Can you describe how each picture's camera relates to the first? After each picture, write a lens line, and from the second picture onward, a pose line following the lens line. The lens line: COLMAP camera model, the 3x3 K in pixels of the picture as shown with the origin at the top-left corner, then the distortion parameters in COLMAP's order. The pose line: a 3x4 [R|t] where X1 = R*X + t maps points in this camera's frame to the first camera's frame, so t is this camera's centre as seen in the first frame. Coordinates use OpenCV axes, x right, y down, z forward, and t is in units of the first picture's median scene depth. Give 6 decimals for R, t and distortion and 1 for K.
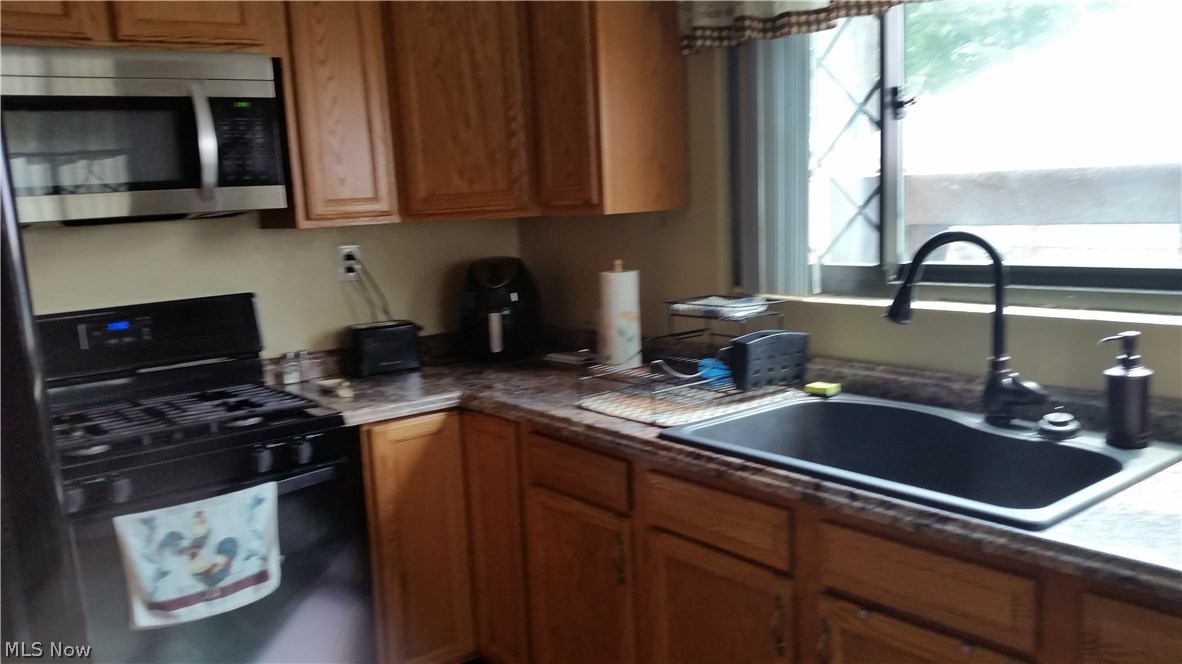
lens RADIAL K [[949.7, 0, 591.0], [0, 949.7, 332.0], [0, 0, 1]] dist [0.170364, -0.293517]
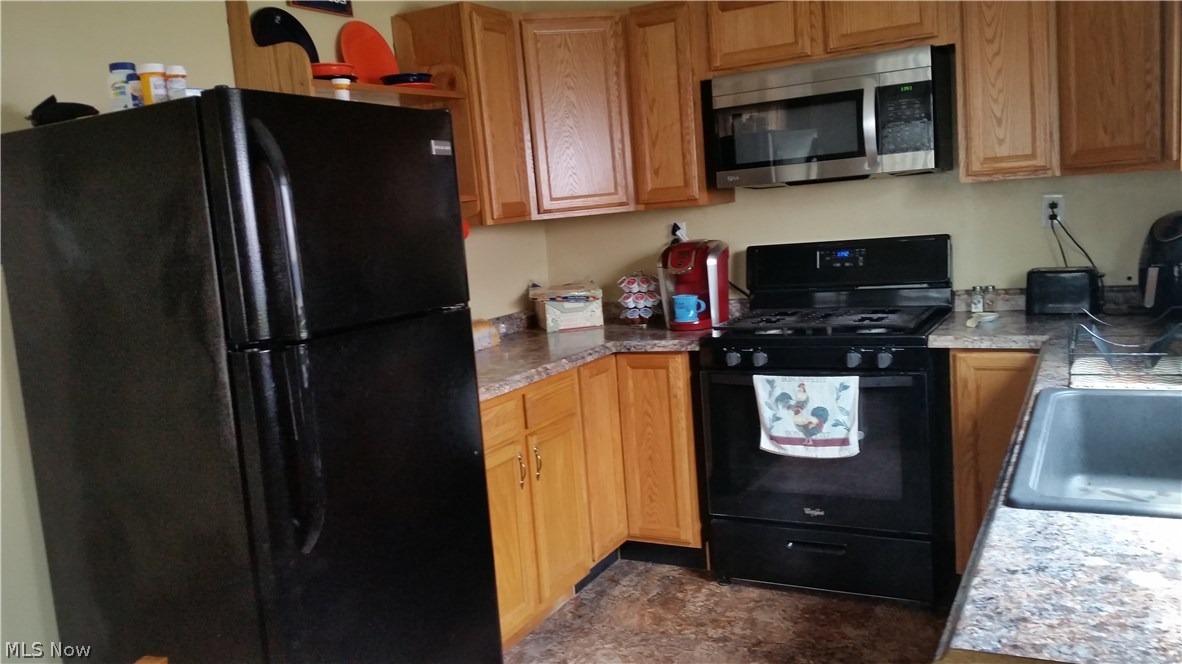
lens RADIAL K [[1013.5, 0, 591.0], [0, 1013.5, 332.0], [0, 0, 1]] dist [-0.005259, 0.001854]
pose [[0.441727, 0.138174, -0.886445, 0.706110], [-0.069533, 0.990369, 0.119723, -0.047231], [0.894451, 0.008752, 0.447081, 0.026111]]
